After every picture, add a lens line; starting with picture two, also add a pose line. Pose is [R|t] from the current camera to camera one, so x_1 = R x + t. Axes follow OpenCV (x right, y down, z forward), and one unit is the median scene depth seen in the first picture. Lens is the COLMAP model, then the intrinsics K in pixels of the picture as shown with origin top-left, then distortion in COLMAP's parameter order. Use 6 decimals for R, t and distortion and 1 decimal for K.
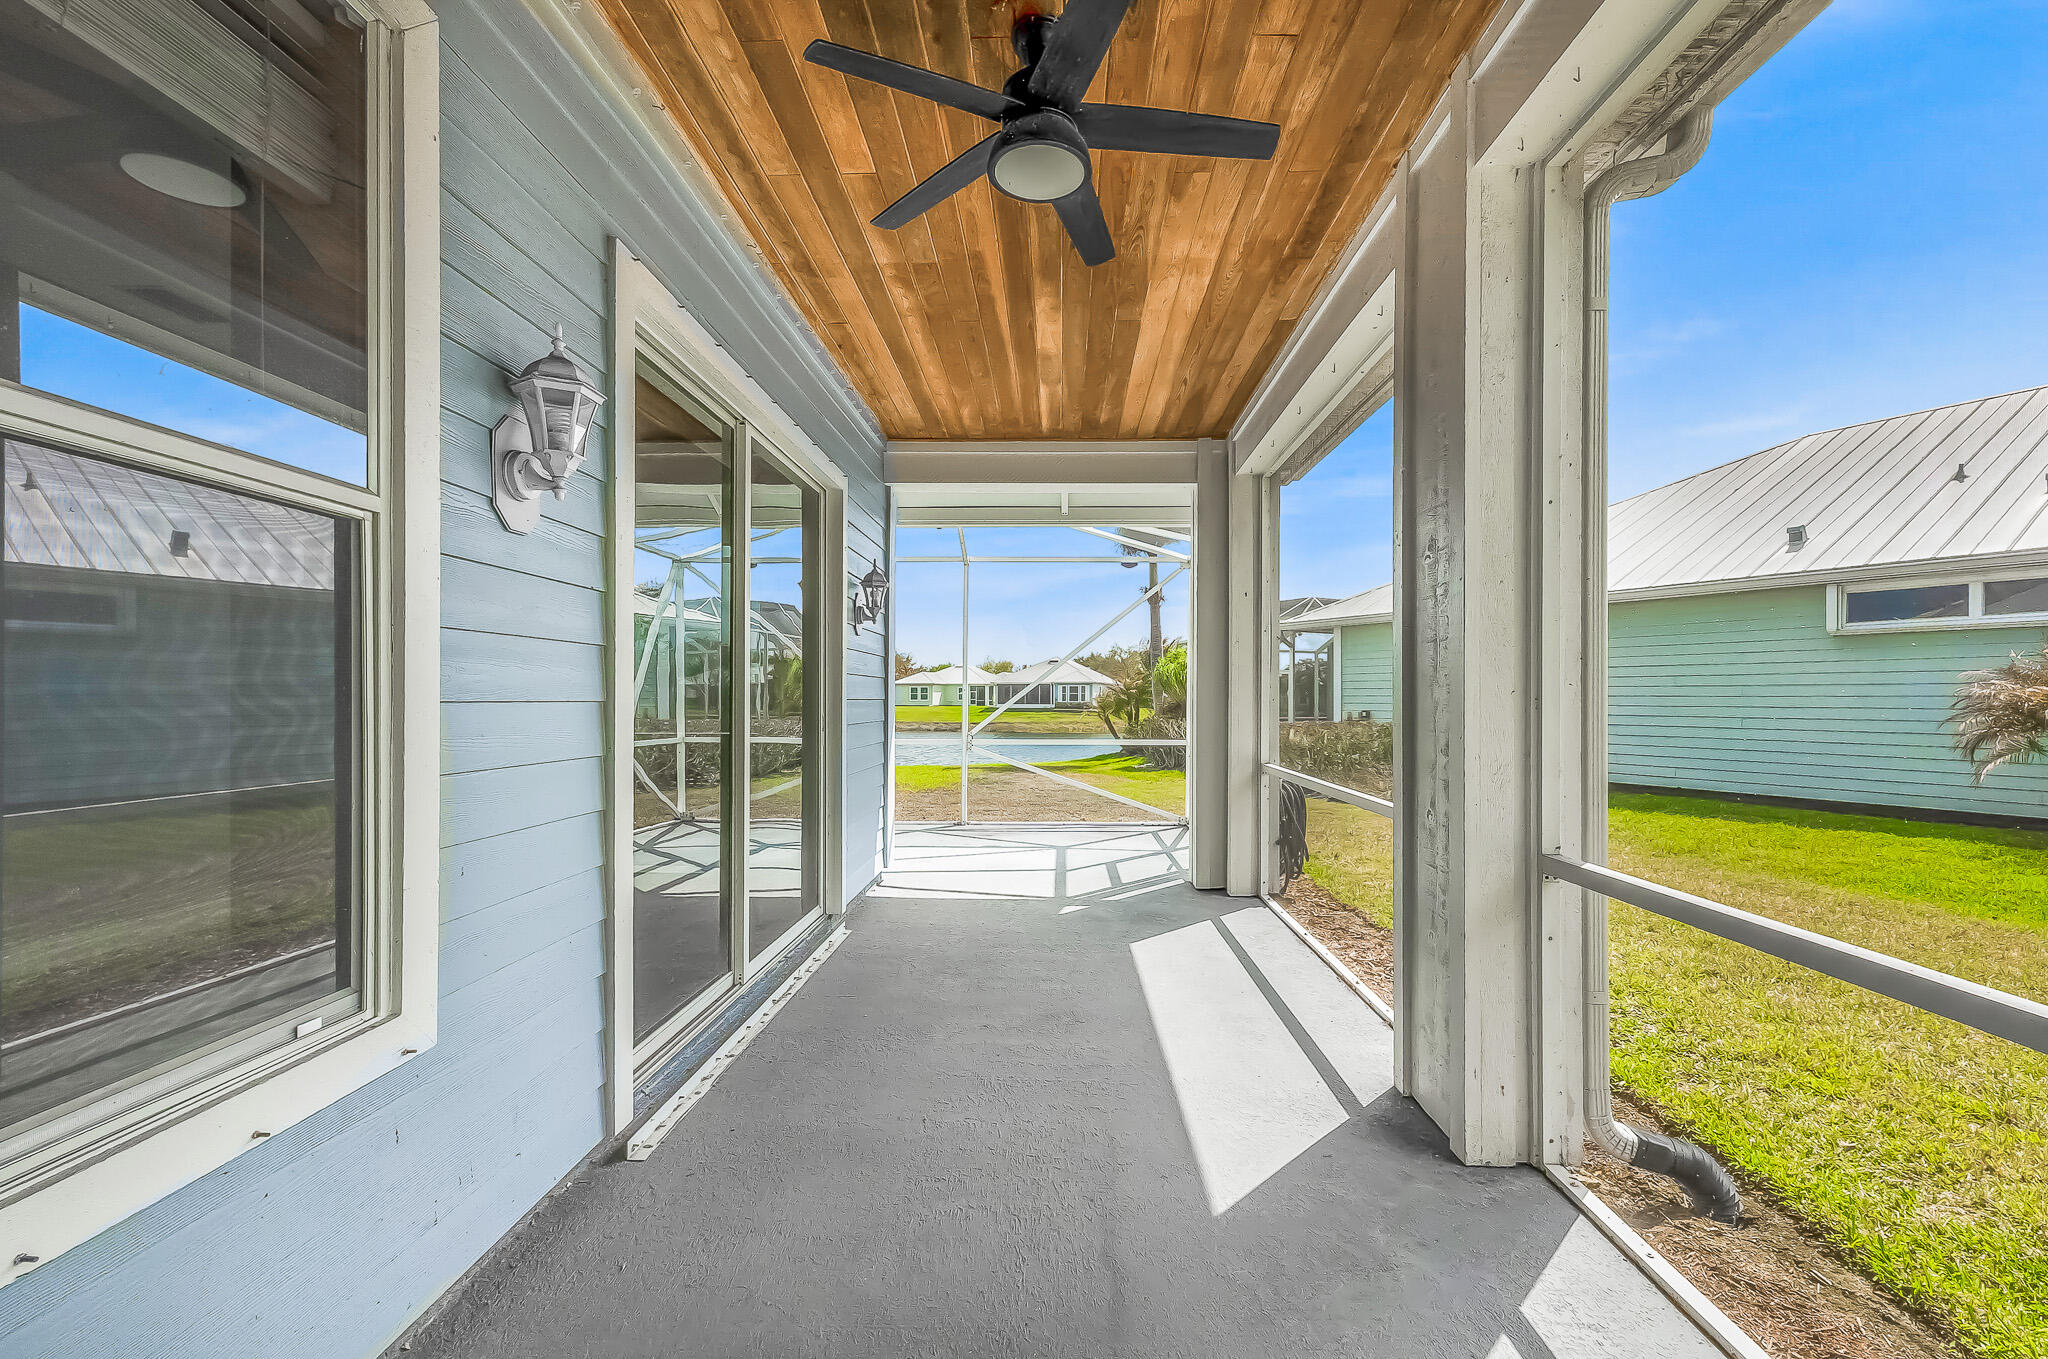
lens RADIAL K [[878.2, 0, 1033.9], [0, 878.2, 706.4], [0, 0, 1]] dist [-0.000663, 0.003361]
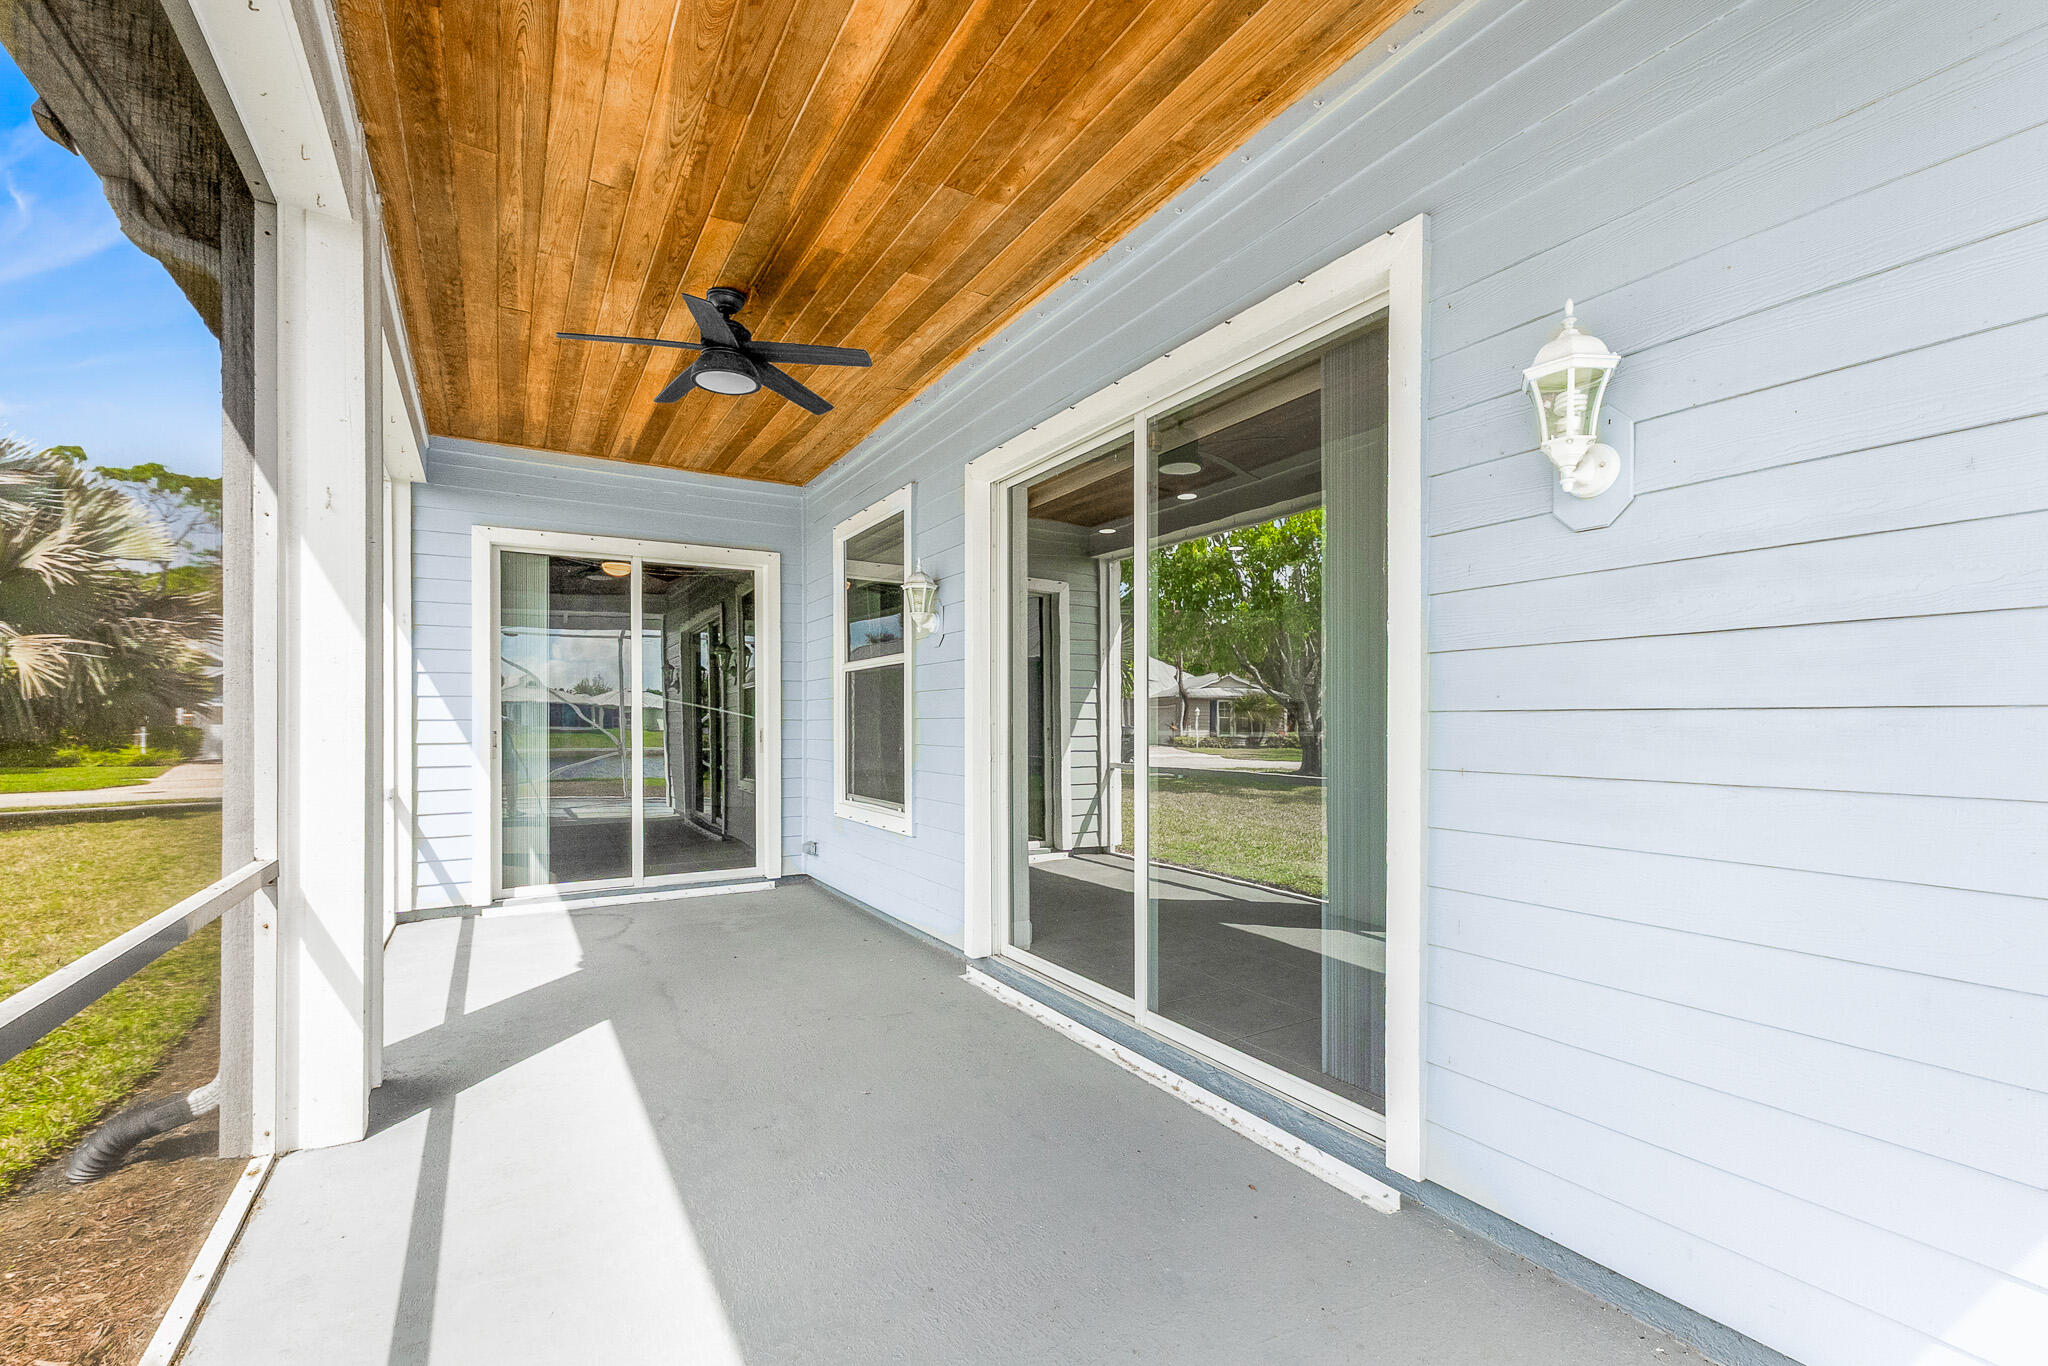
lens RADIAL K [[878.2, 0, 1045.0], [0, 878.2, 713.7], [0, 0, 1]] dist [-0.000663, 0.003361]
pose [[-0.830734, 0.004483, -0.556652, 0.282391], [0.003300, 0.999990, 0.003128, -0.015575], [0.556660, 0.000761, -0.830740, 1.819635]]
